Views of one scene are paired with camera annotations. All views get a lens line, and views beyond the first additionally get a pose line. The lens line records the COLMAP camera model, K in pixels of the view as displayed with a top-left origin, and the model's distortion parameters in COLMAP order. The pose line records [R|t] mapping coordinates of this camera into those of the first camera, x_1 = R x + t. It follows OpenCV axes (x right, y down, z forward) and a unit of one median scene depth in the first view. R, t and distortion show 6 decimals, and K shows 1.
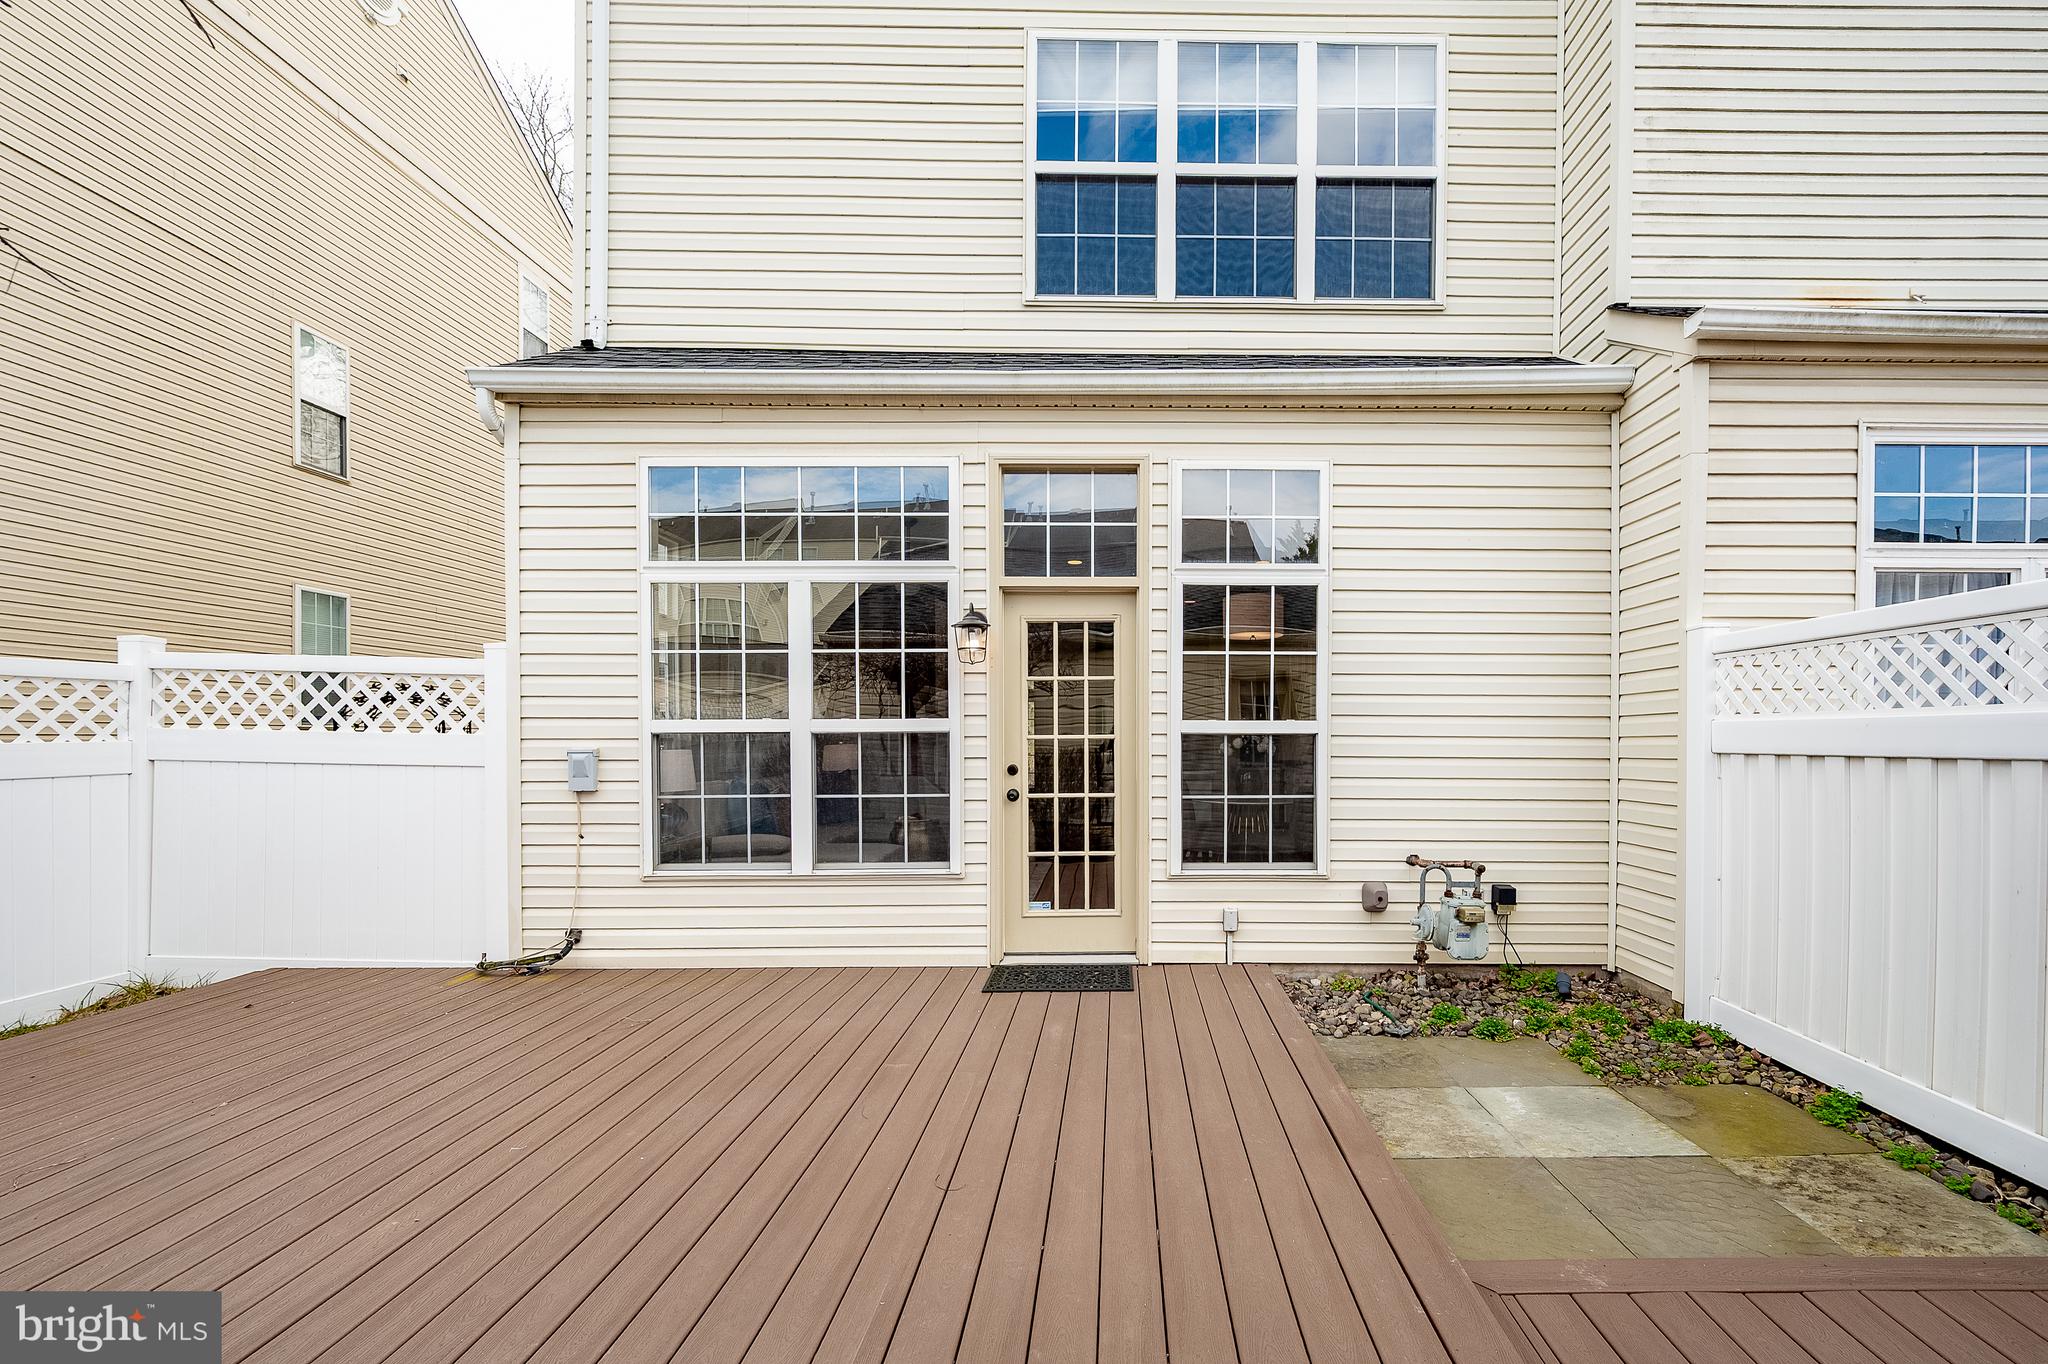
lens RADIAL K [[867.8, 0, 1024.0], [0, 867.8, 742.2], [0, 0, 1]] dist [-0.000879, -0.000194]
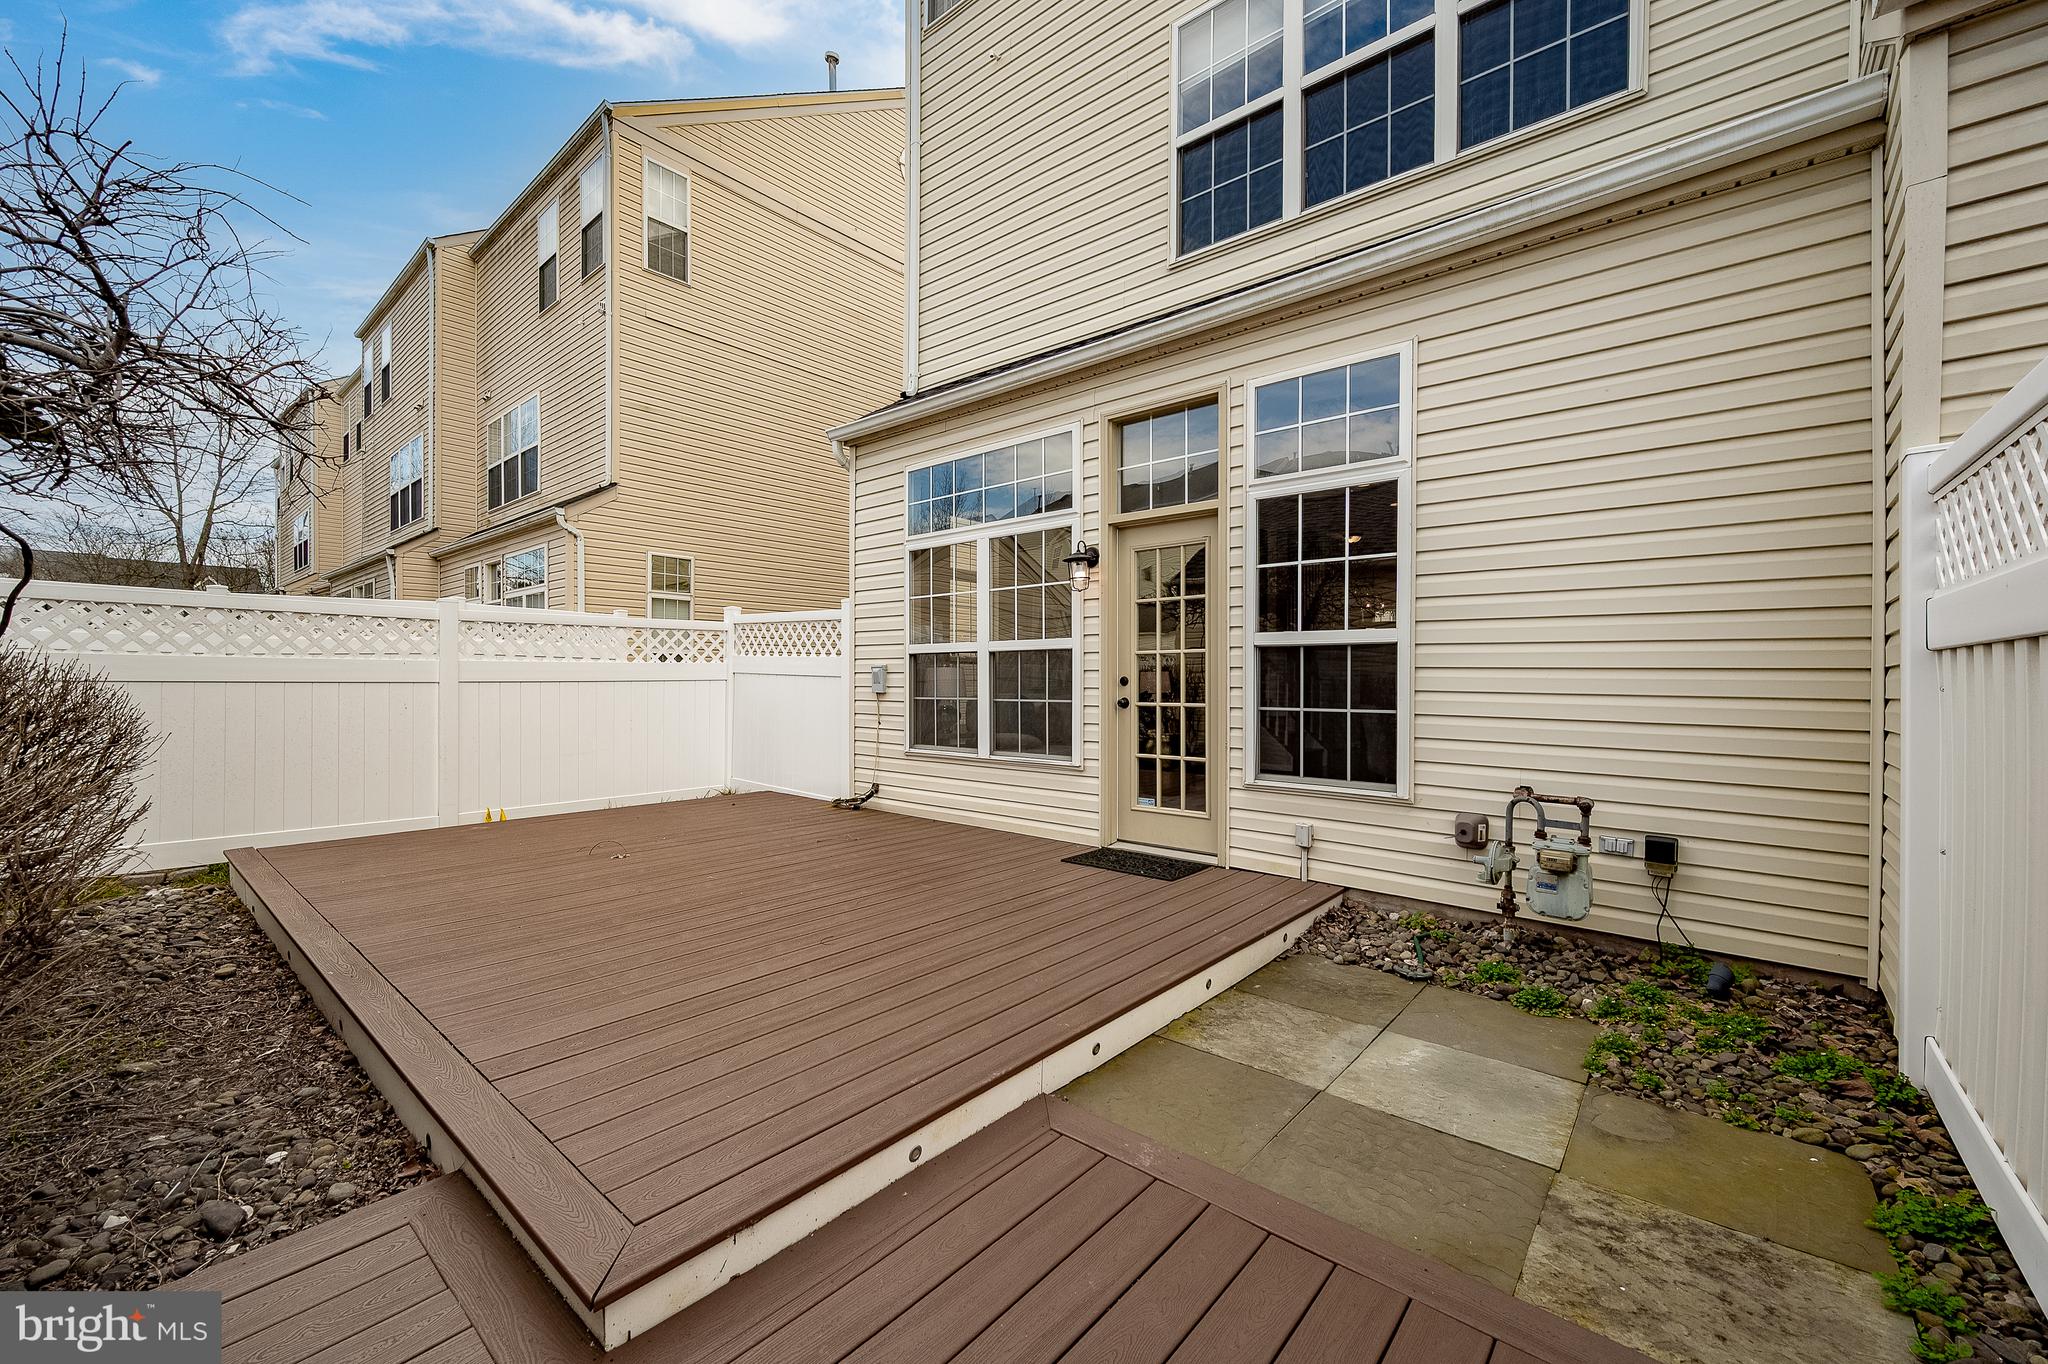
lens RADIAL K [[810.5, 0, 1024.0], [0, 810.5, 682.0], [0, 0, 1]] dist [0.001278, 0.000397]
pose [[0.749351, 0.006308, -0.662142, 0.609357], [-0.012743, 0.999907, -0.004896, 0.040720], [0.662050, 0.012106, 0.749362, 0.104673]]
